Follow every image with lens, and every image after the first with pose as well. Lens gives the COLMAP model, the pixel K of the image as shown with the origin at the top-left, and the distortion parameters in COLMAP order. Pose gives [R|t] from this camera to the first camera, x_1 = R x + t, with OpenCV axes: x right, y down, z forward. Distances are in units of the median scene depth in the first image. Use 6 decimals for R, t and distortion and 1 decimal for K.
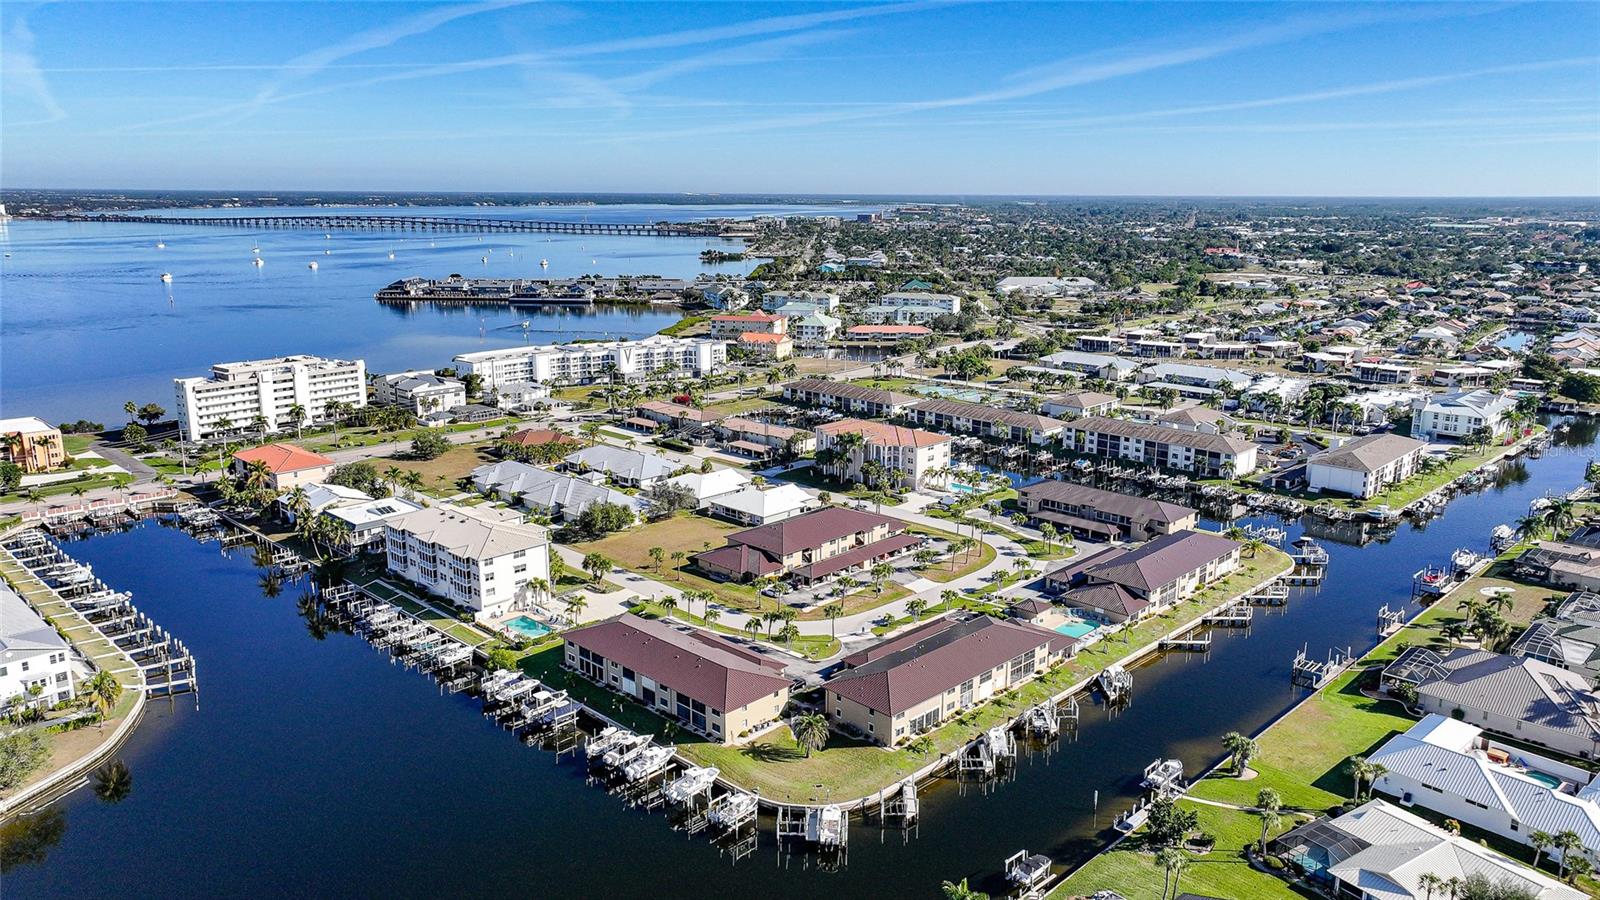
lens RADIAL K [[1123.1, 0, 811.6], [0, 1123.1, 461.0], [0, 0, 1]] dist [0.001898, 0.013658]
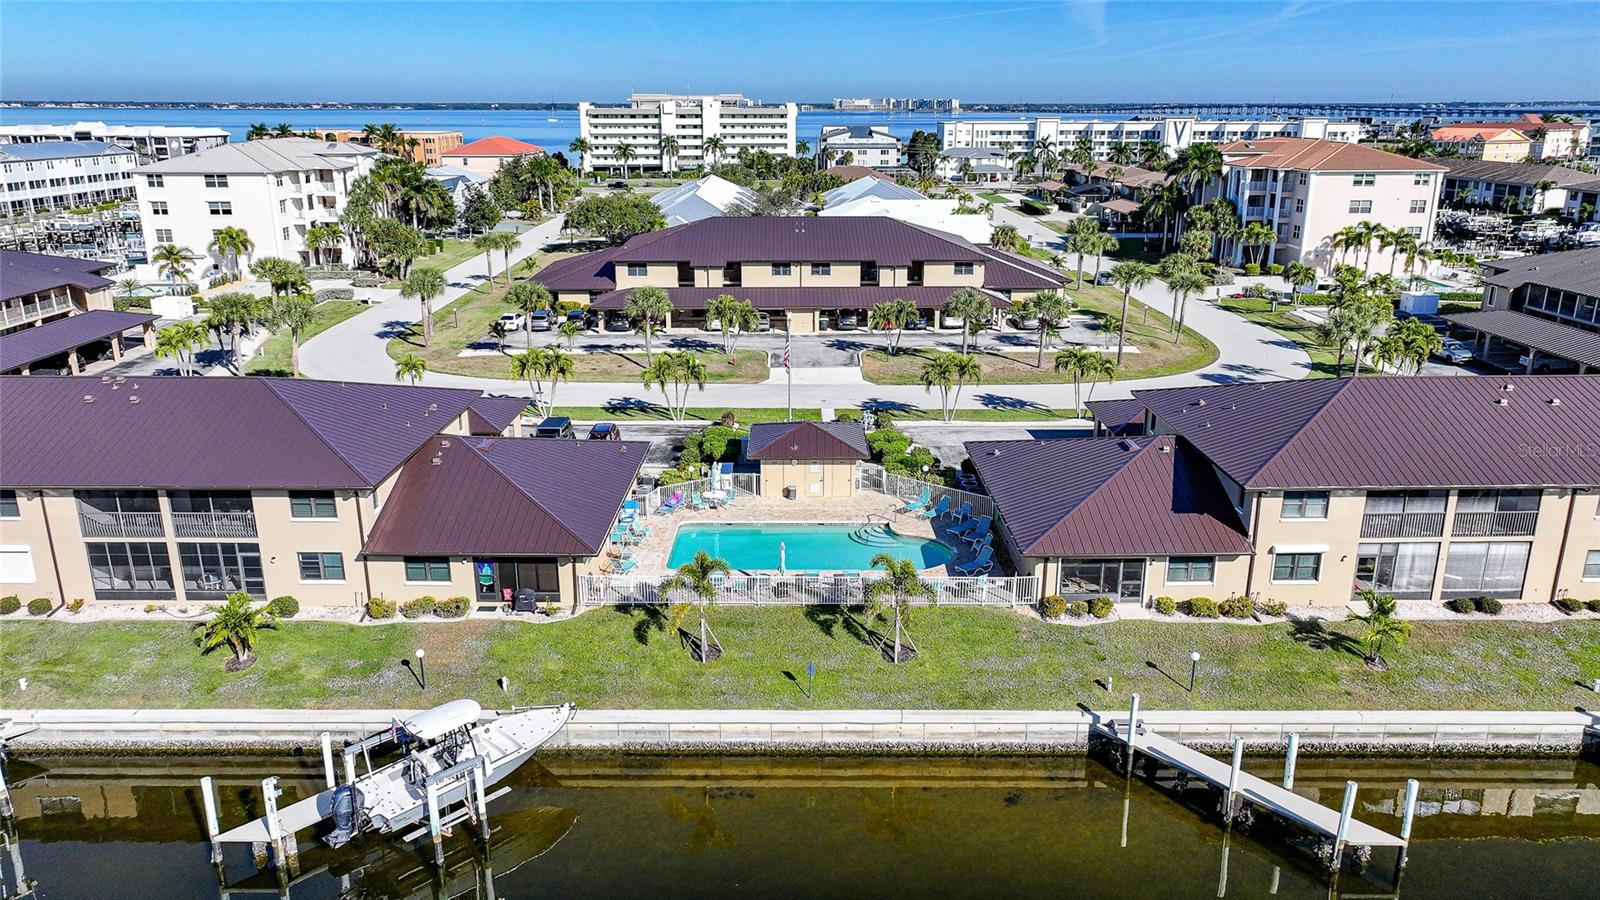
lens RADIAL K [[1123.1, 0, 808.6], [0, 1123.1, 443.0], [0, 0, 1]] dist [0.001898, 0.013658]
pose [[0.703593, 0.198682, -0.682263, 0.385044], [-0.162570, 0.979660, 0.117634, 0.099161], [0.691757, 0.028148, 0.721581, 0.813693]]
